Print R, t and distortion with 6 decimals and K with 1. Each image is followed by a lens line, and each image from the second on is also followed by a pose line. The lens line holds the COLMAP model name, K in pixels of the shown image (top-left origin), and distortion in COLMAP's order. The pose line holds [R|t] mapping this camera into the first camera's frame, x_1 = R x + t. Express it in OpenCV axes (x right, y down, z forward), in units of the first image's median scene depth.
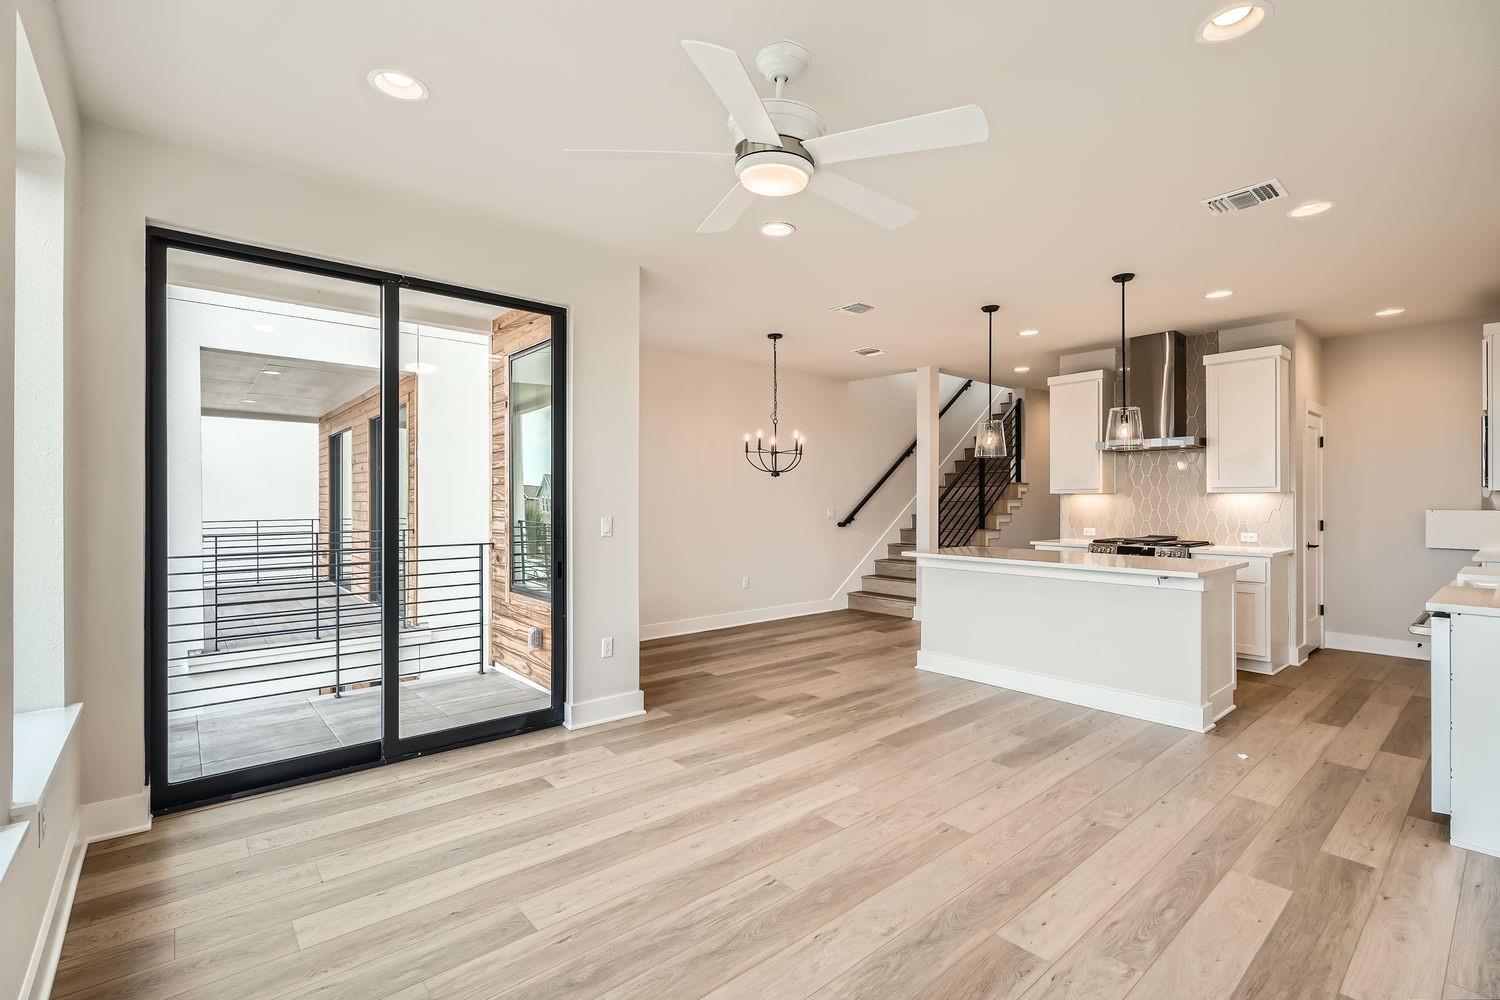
lens RADIAL K [[676.3, 0, 743.2], [0, 676.3, 497.4], [0, 0, 1]] dist [0.001796, 0.001205]
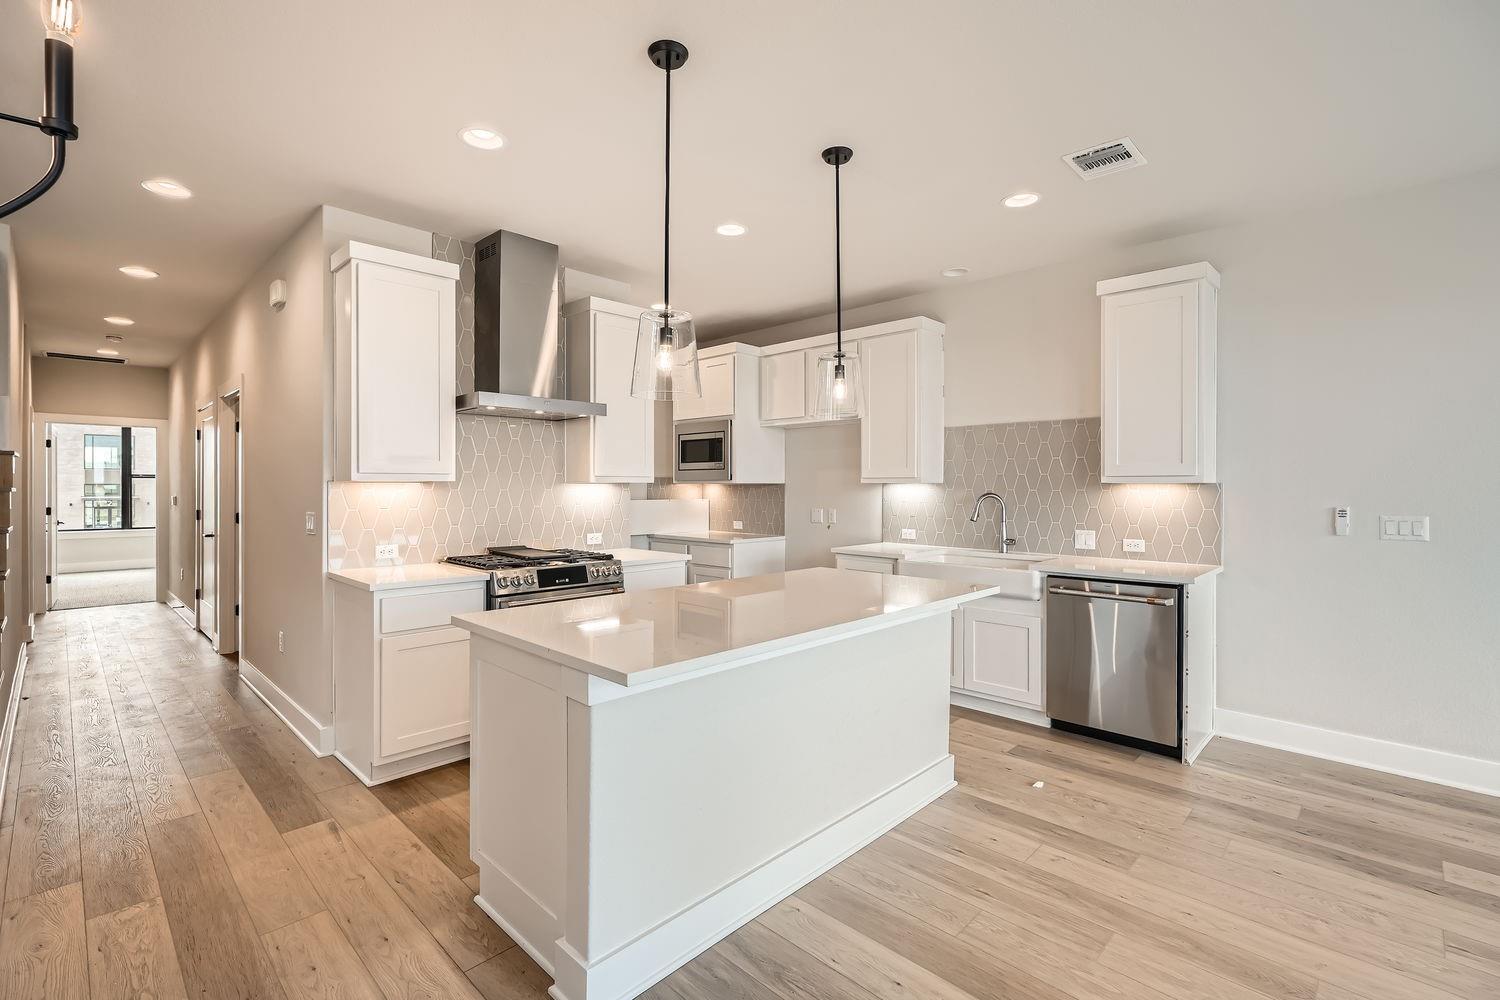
lens RADIAL K [[670.0, 0, 745.3], [0, 670.0, 491.9], [0, 0, 1]] dist [0.000763, 0.000495]
pose [[-0.091567, -0.007418, 0.995771, -0.059629], [-0.006067, 0.999958, 0.006892, -0.003666], [-0.995780, -0.005410, -0.091608, 0.868878]]
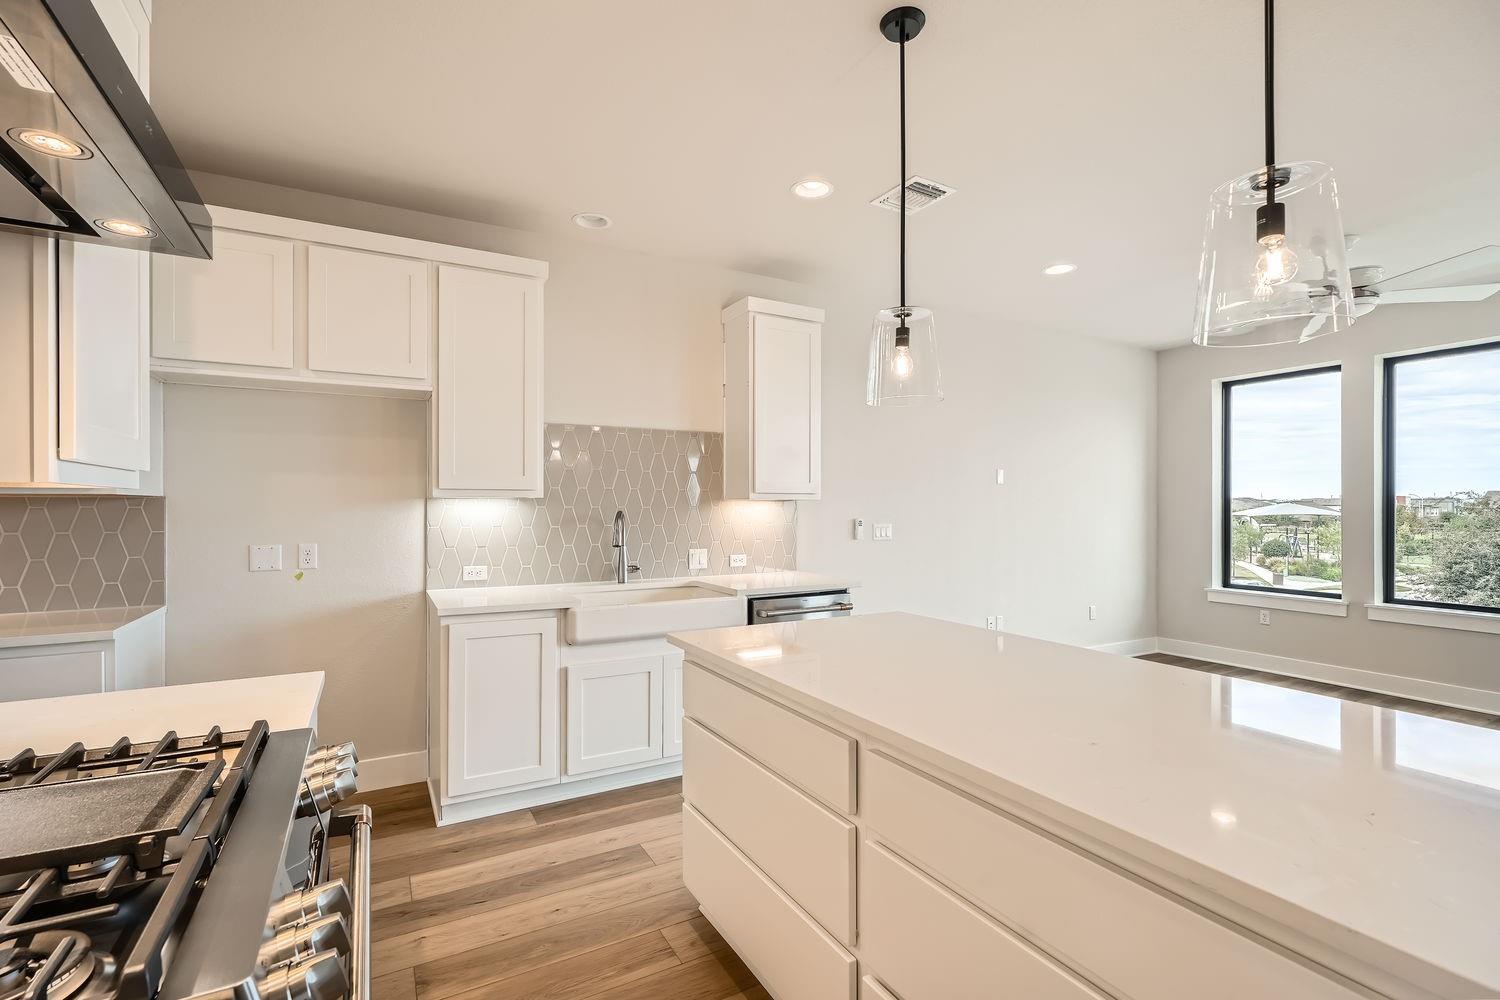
lens RADIAL K [[680.0, 0, 741.6], [0, 680.0, 510.6], [0, 0, 1]] dist [-0.004401, -0.000471]
pose [[-0.978812, -0.002501, 0.204748, 0.430829], [-0.001701, 0.999990, 0.004085, -0.002200], [-0.204756, 0.003650, -0.978806, 1.111321]]
